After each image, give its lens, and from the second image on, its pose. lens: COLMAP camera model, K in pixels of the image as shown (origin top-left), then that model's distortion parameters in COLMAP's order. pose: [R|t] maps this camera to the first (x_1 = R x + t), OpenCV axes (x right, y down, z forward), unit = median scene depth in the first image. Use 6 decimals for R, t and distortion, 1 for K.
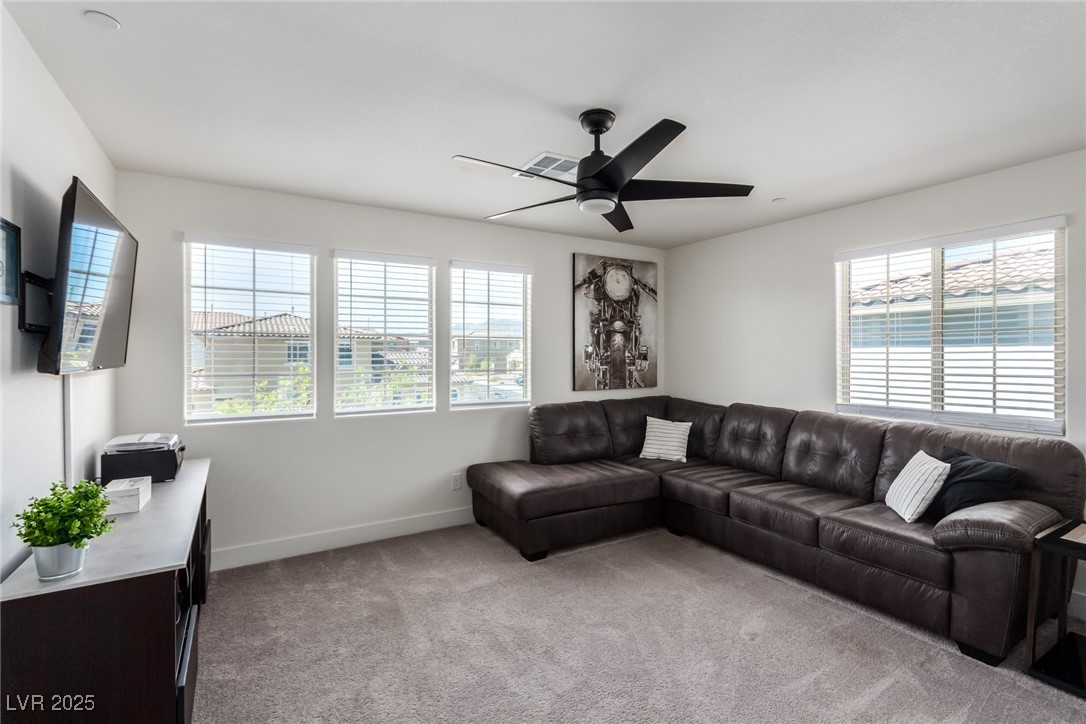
lens RADIAL K [[482.2, 0, 543.0], [0, 482.2, 362.0], [0, 0, 1]] dist [-0.000645, -0.000078]
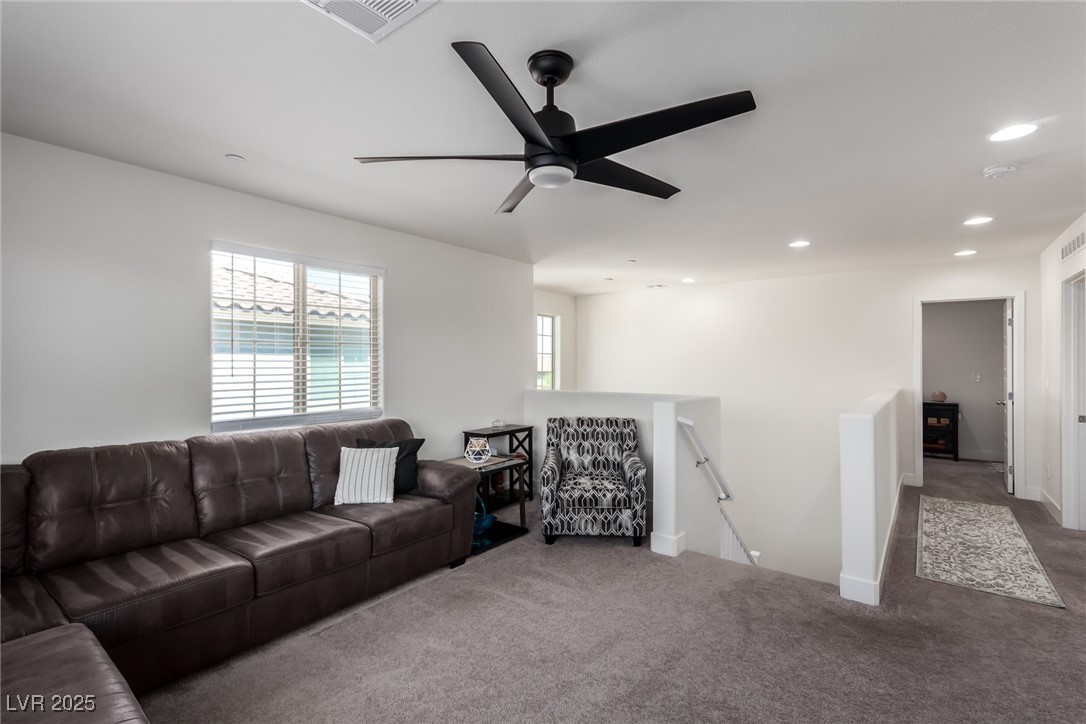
lens RADIAL K [[510.5, 0, 543.0], [0, 510.5, 362.0], [0, 0, 1]] dist [0.001754, 0.000136]
pose [[-0.373519, 0.006105, 0.927602, -0.438210], [0.017823, 0.999841, 0.000597, -0.007203], [-0.927451, 0.016756, -0.373569, 0.876981]]
